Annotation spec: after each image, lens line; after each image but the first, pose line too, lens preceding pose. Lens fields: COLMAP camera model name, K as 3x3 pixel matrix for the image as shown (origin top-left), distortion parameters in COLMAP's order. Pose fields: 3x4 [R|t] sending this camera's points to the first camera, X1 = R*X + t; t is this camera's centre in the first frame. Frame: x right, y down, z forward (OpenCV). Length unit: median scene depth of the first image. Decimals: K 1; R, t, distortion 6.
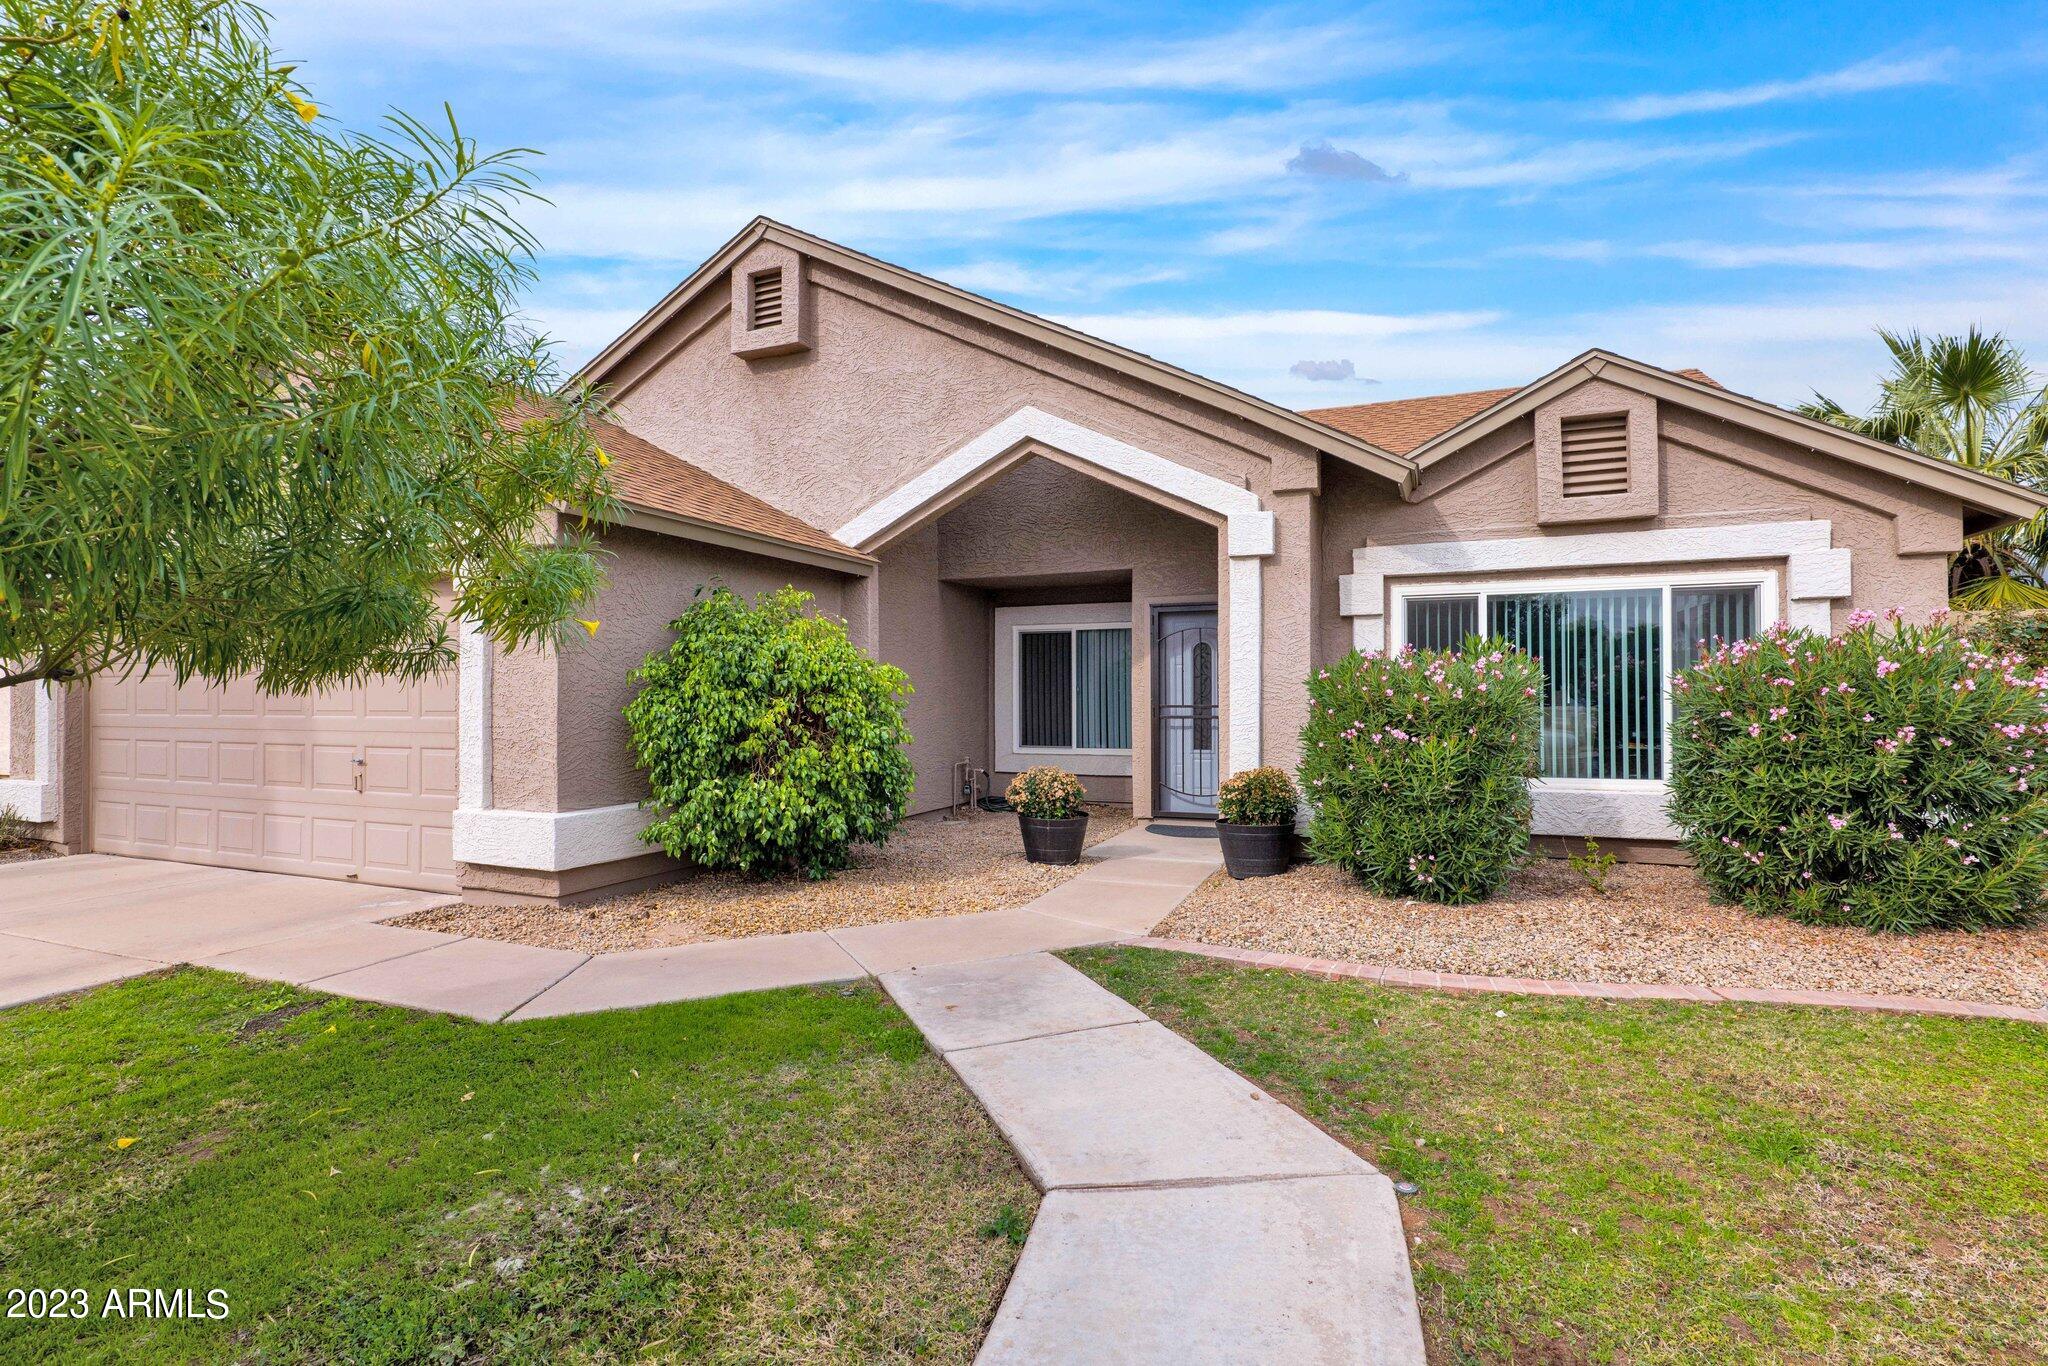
lens RADIAL K [[968.4, 0, 1007.5], [0, 968.4, 683.0], [0, 0, 1]] dist [-0.000673, 0.001022]
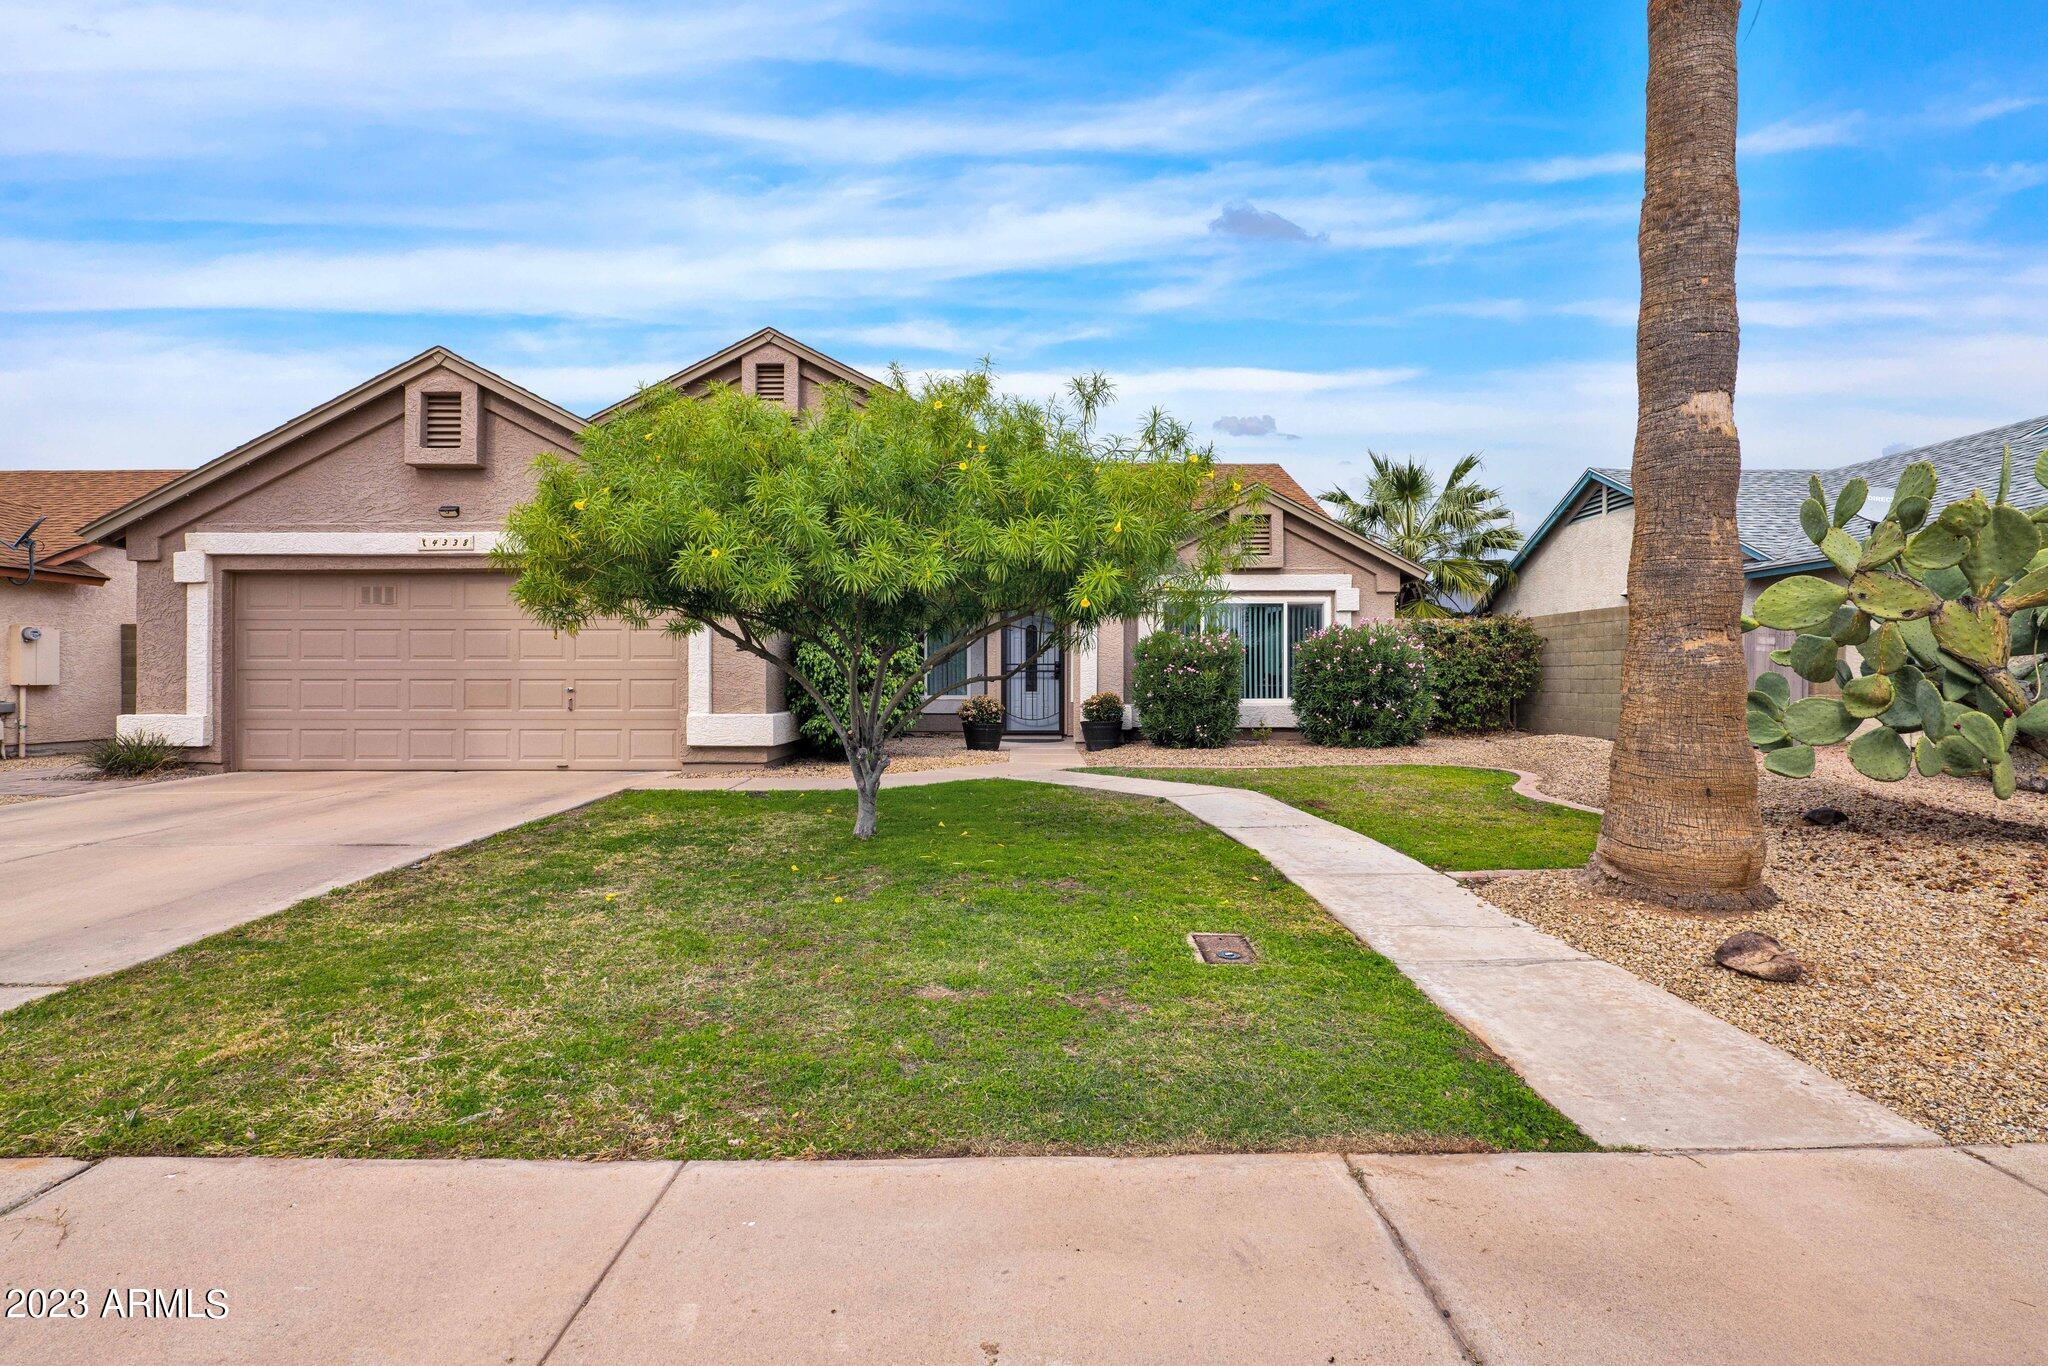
lens RADIAL K [[968.4, 0, 995.2], [0, 968.4, 681.8], [0, 0, 1]] dist [-0.000673, 0.001022]
pose [[0.930527, 0.003420, 0.366208, -0.599398], [-0.008112, 0.999904, 0.011275, 0.045818], [-0.366134, -0.013462, 0.930465, -0.634655]]
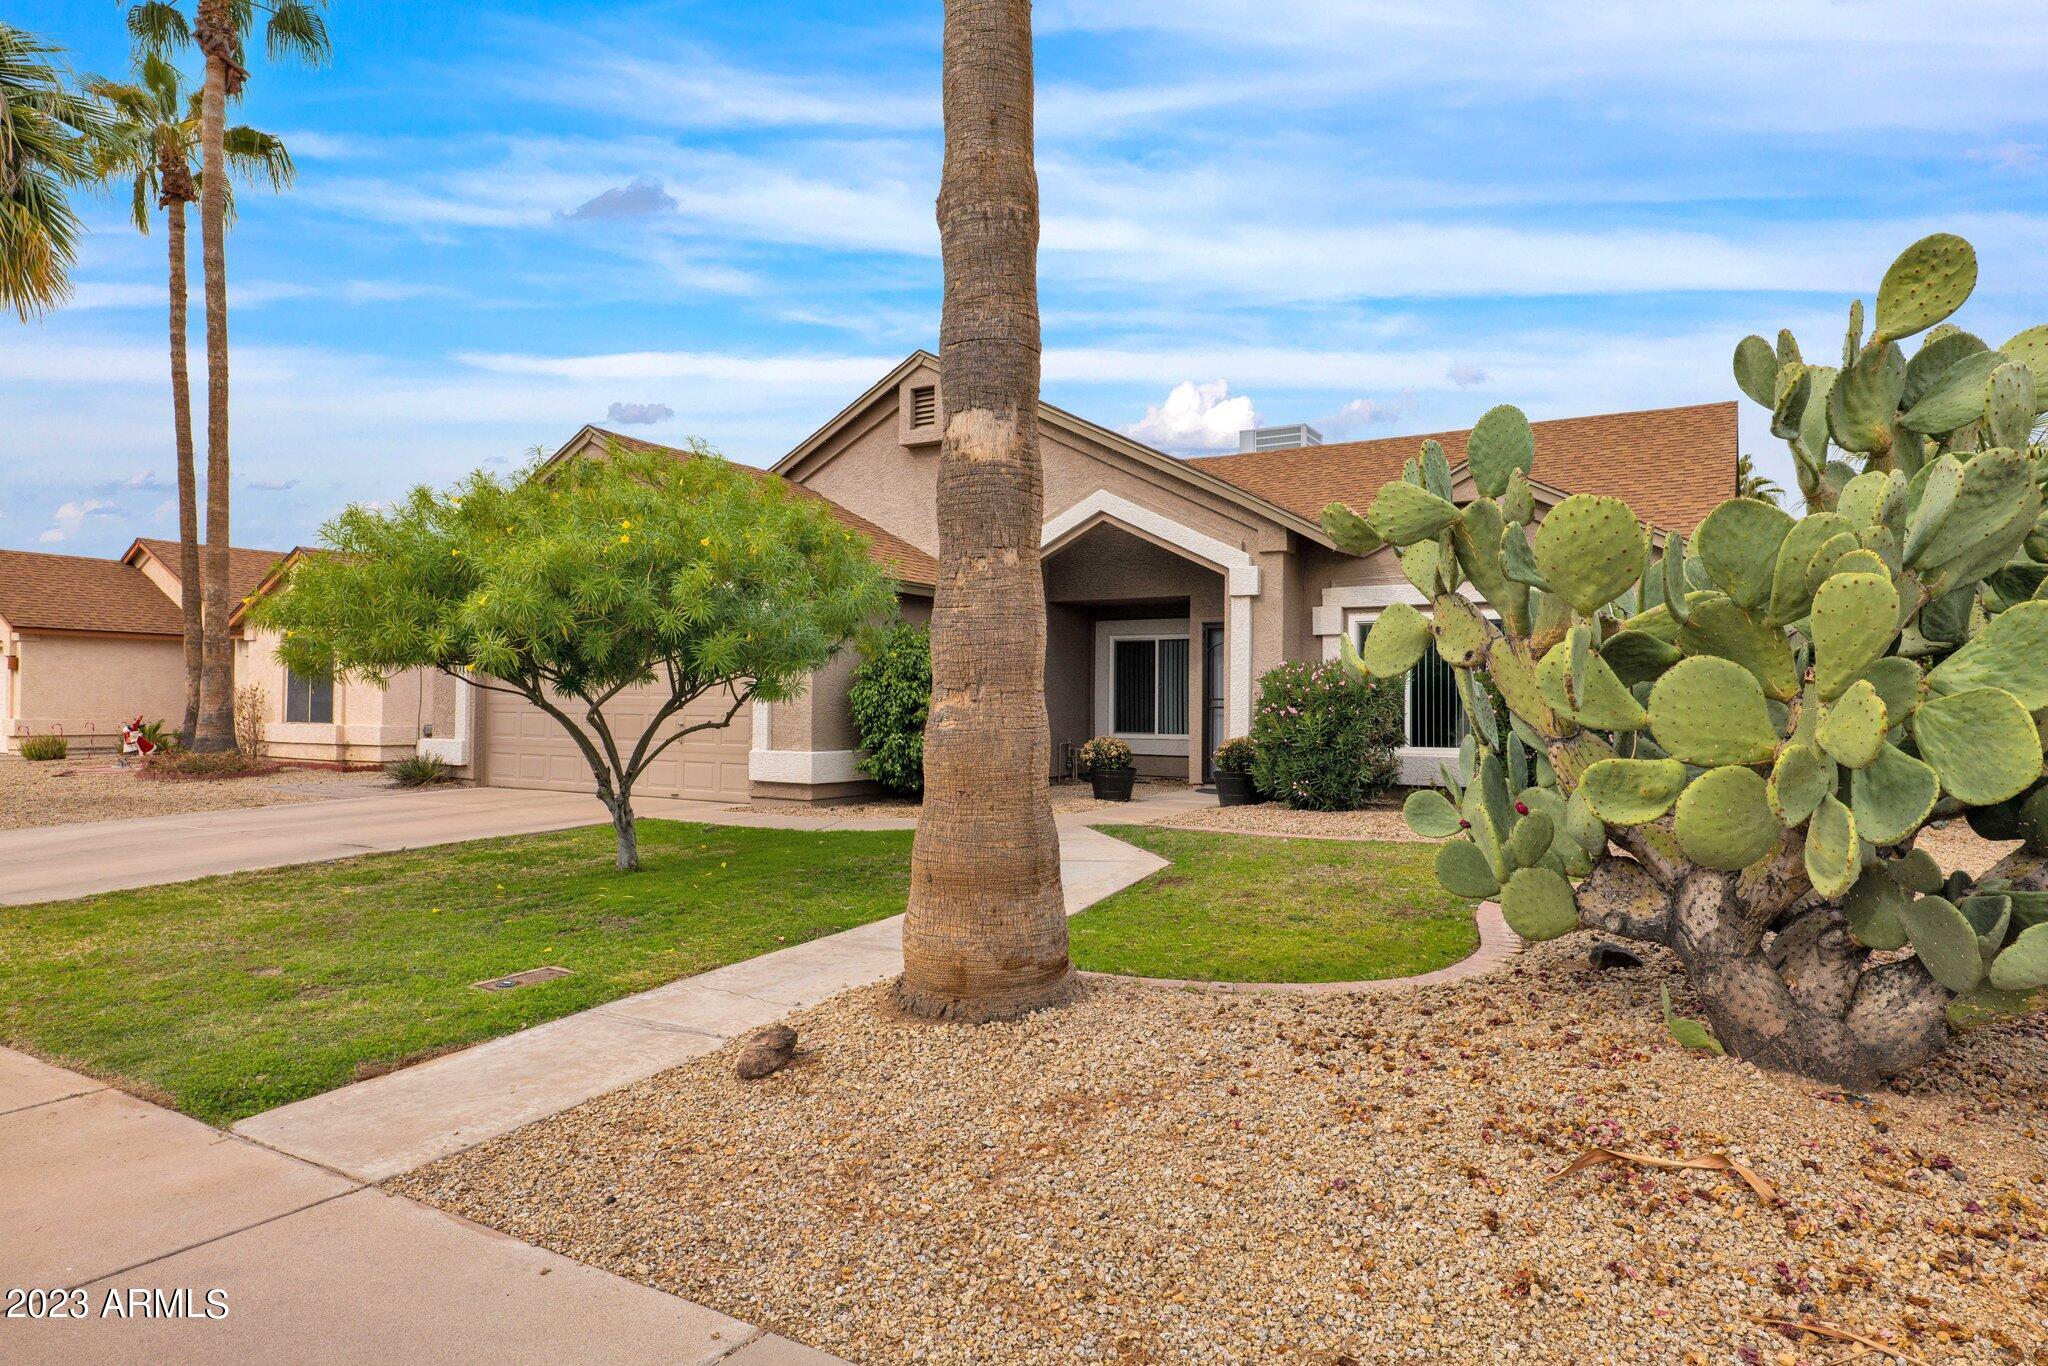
lens RADIAL K [[1178.9, 0, 1013.4], [0, 1178.9, 678.4], [0, 0, 1]] dist [0.003064, -0.000637]
pose [[0.990151, 0.007848, -0.139785, 0.159141], [-0.008734, 0.999945, -0.005728, 0.010171], [0.139732, 0.006893, 0.990165, -0.875724]]
